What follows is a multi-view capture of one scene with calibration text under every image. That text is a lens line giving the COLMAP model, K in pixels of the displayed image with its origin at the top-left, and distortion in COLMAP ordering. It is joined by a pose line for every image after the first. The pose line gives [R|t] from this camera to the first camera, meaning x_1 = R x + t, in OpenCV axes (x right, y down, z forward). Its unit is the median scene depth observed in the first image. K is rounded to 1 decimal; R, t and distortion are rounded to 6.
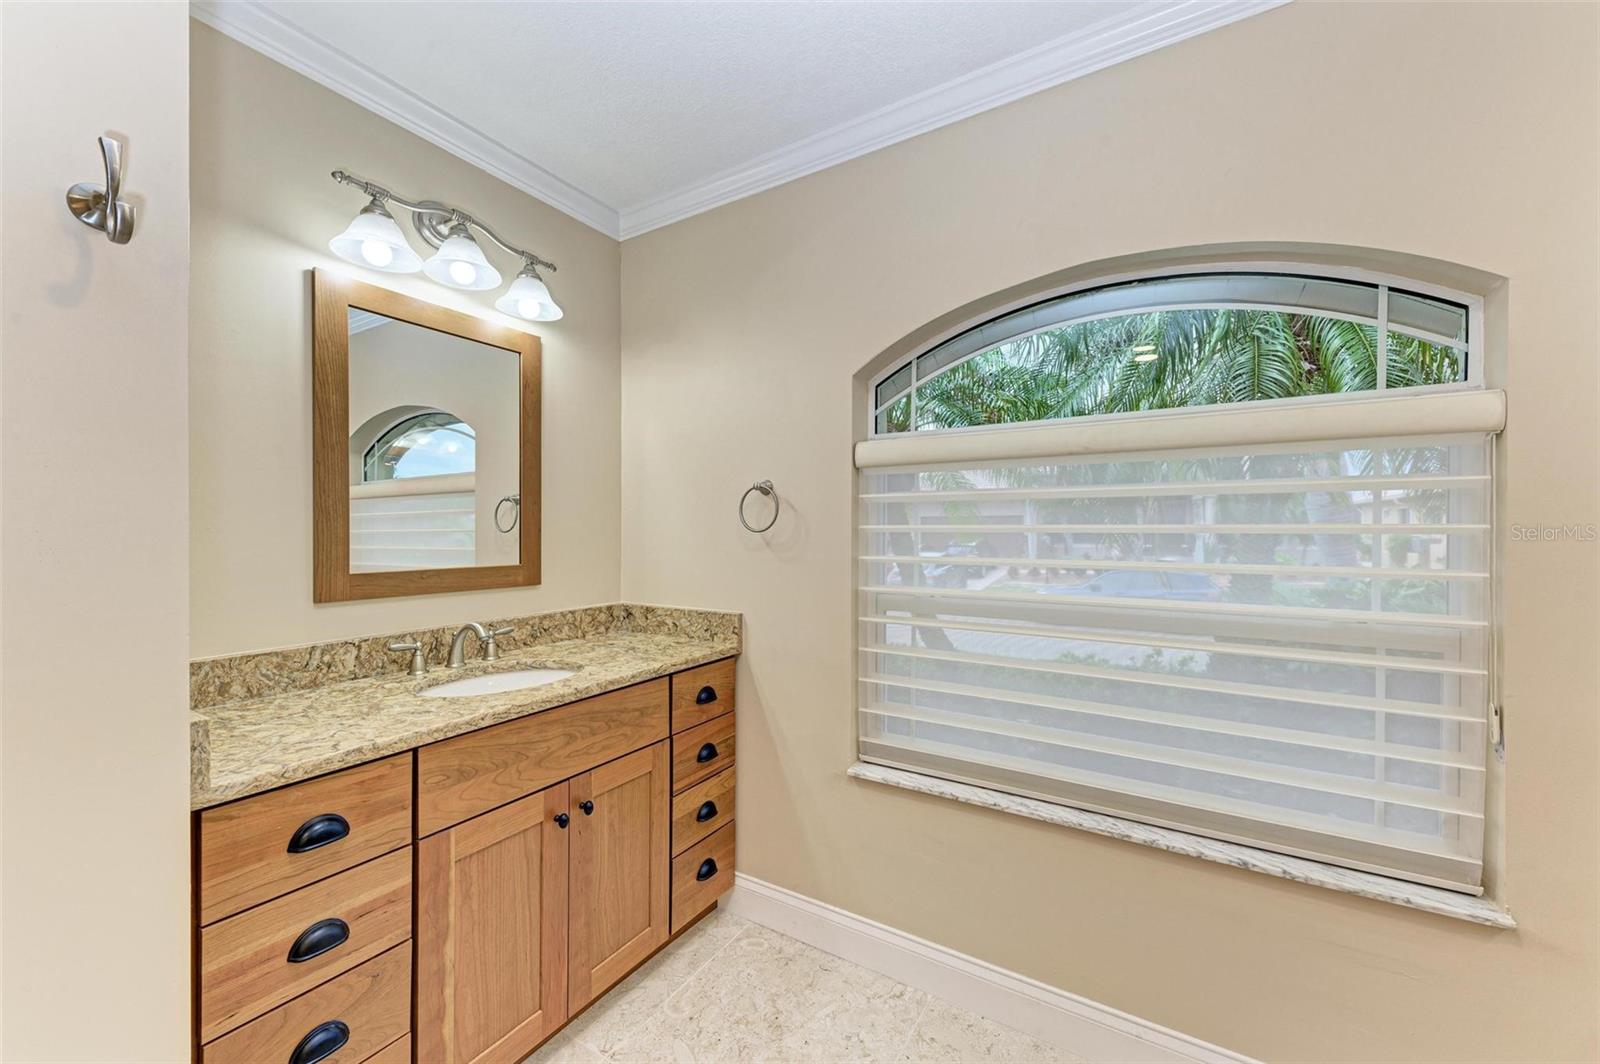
lens RADIAL K [[611.6, 0, 806.4], [0, 611.6, 535.9], [0, 0, 1]] dist [0.007691, -0.002881]
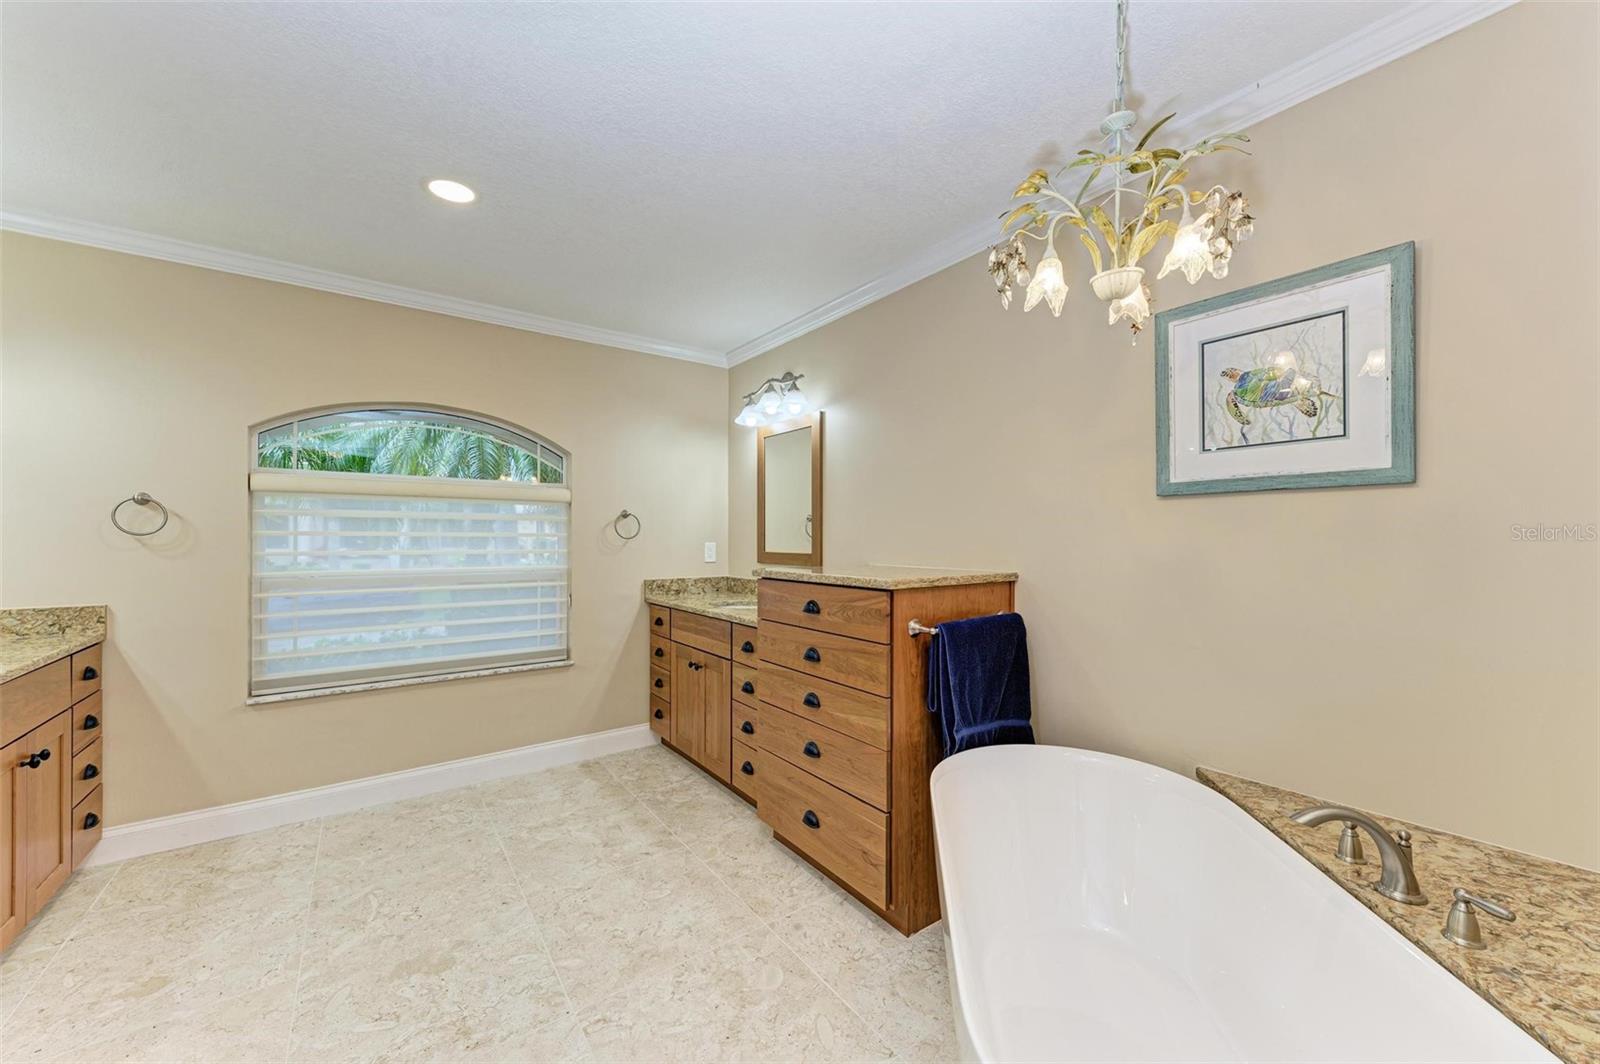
lens RADIAL K [[611.6, 0, 807.3], [0, 611.6, 539.4], [0, 0, 1]] dist [0.007691, -0.002881]
pose [[0.378102, -0.003959, 0.925756, -0.951564], [0.004200, 0.999988, 0.002561, 0.004857], [-0.925754, 0.002920, 0.378114, -0.950206]]
